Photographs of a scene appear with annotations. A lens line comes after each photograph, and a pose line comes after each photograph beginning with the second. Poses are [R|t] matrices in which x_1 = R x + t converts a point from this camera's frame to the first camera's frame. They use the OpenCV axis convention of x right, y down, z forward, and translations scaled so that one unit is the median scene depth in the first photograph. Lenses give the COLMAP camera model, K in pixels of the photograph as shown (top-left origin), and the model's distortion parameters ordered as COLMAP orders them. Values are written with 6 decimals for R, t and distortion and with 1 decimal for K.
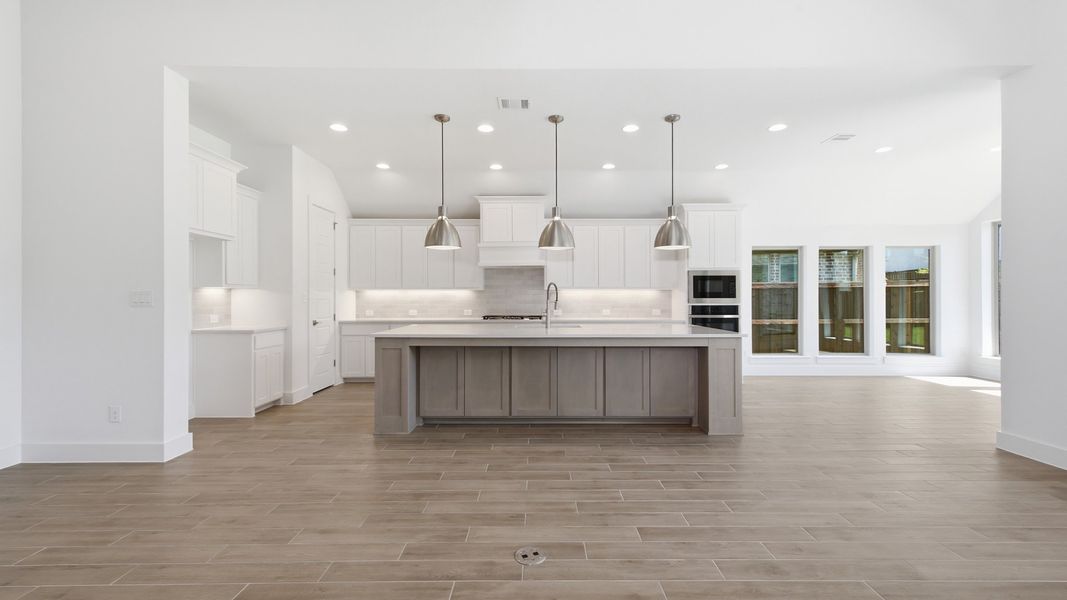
lens RADIAL K [[473.9, 0, 533.5], [0, 473.9, 300.0], [0, 0, 1]] dist [0.001504, 0.000261]
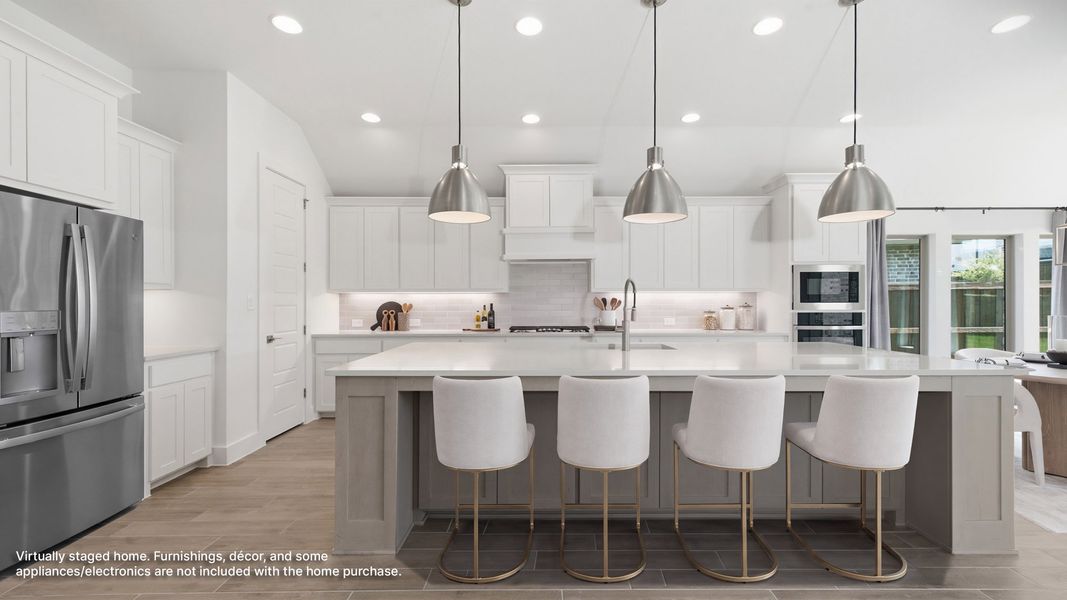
lens RADIAL K [[426.1, 0, 542.6], [0, 426.1, 297.9], [0, 0, 1]] dist [0.000553, -0.000025]
pose [[0.999603, -0.001419, 0.028127, -0.078992], [0.001858, 0.999877, -0.015591, -0.001732], [-0.028101, 0.015637, 0.999483, 0.358943]]
